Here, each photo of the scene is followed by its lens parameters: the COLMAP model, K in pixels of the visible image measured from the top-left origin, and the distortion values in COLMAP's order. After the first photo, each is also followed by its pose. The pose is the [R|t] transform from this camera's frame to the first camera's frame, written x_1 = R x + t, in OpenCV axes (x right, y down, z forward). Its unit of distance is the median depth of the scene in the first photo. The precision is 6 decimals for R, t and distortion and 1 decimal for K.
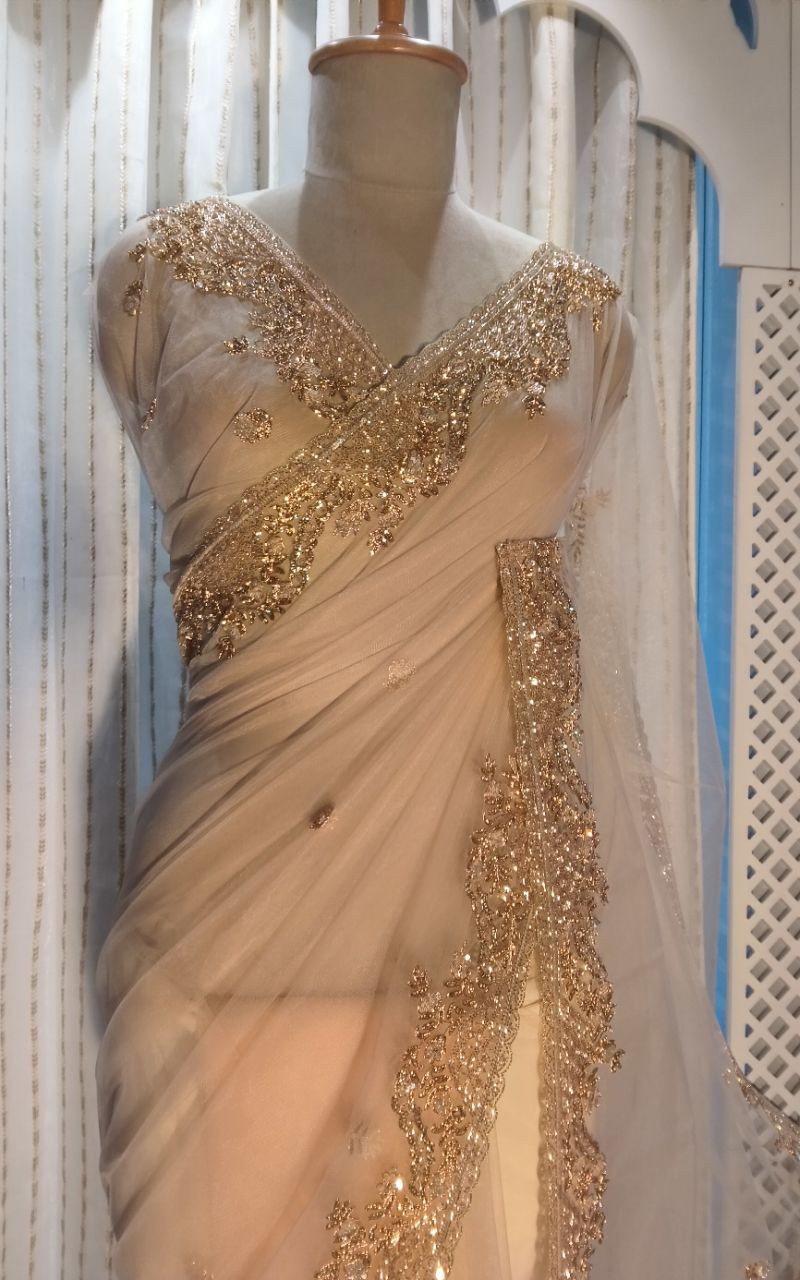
lens RADIAL K [[941.0, 0, 397.8], [0, 941.0, 646.7], [0, 0, 1]] dist [0.051078, -0.111453]
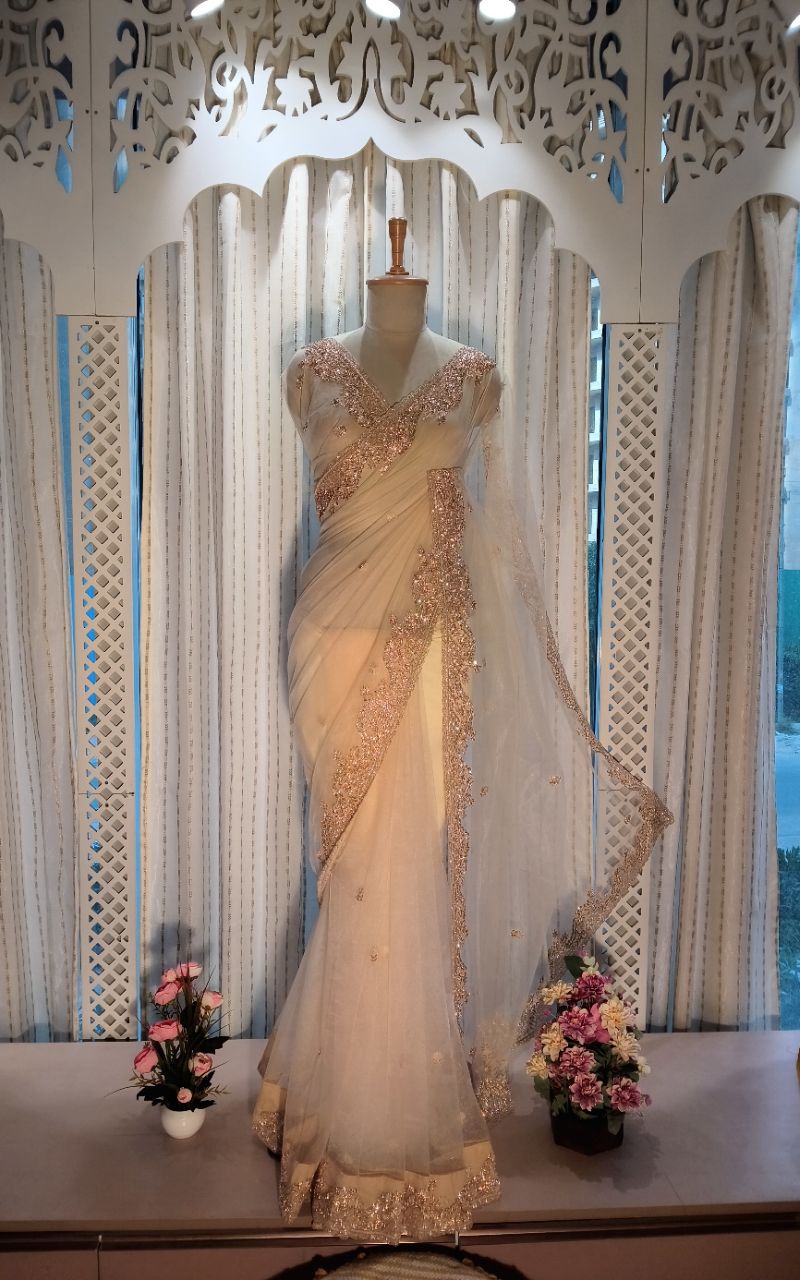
lens RADIAL K [[928.0, 0, 400.9], [0, 928.0, 646.8], [0, 0, 1]] dist [0.063519, -0.114259]
pose [[0.986228, 0.016481, -0.164566, 0.473791], [-0.006531, 0.998127, 0.060821, 0.234101], [0.165260, -0.058908, 0.984489, -1.685134]]
